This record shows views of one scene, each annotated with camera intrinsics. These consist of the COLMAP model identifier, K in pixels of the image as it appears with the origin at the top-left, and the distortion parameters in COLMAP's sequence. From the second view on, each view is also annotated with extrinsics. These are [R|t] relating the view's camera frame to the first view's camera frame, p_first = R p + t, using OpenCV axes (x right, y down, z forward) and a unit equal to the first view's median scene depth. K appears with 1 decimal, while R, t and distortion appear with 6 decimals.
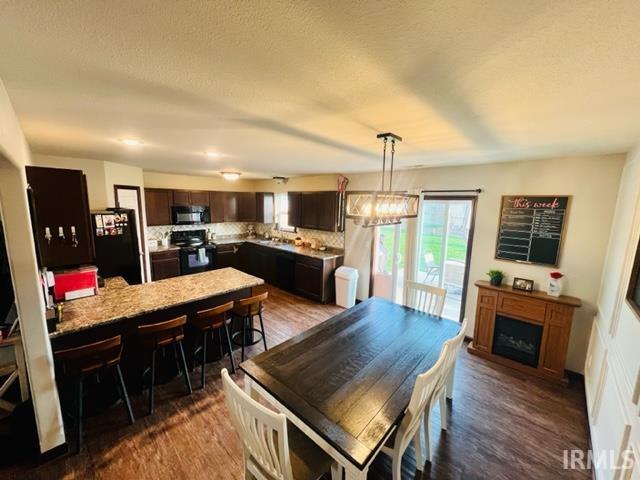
lens RADIAL K [[253.9, 0, 319.5], [0, 253.9, 238.1], [0, 0, 1]] dist [-0.010562, 0.000616]
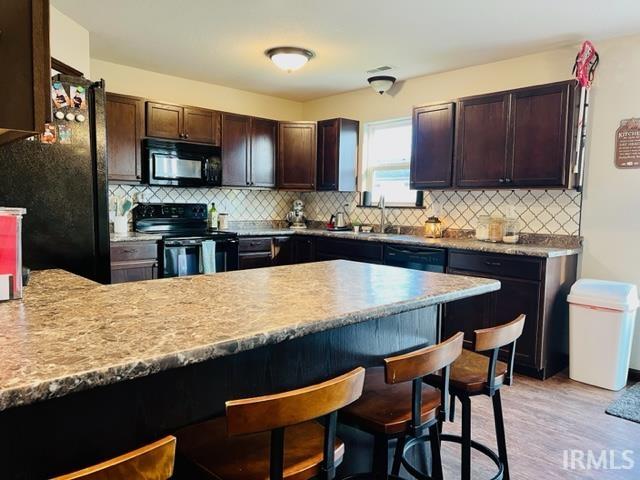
lens RADIAL K [[481.5, 0, 317.7], [0, 481.5, 241.0], [0, 0, 1]] dist [0.029473, -0.027870]
pose [[0.998419, 0.000890, -0.056200, -0.282789], [-0.004427, 0.998013, -0.062849, 0.106869], [0.056033, 0.062998, 0.996439, 0.255962]]
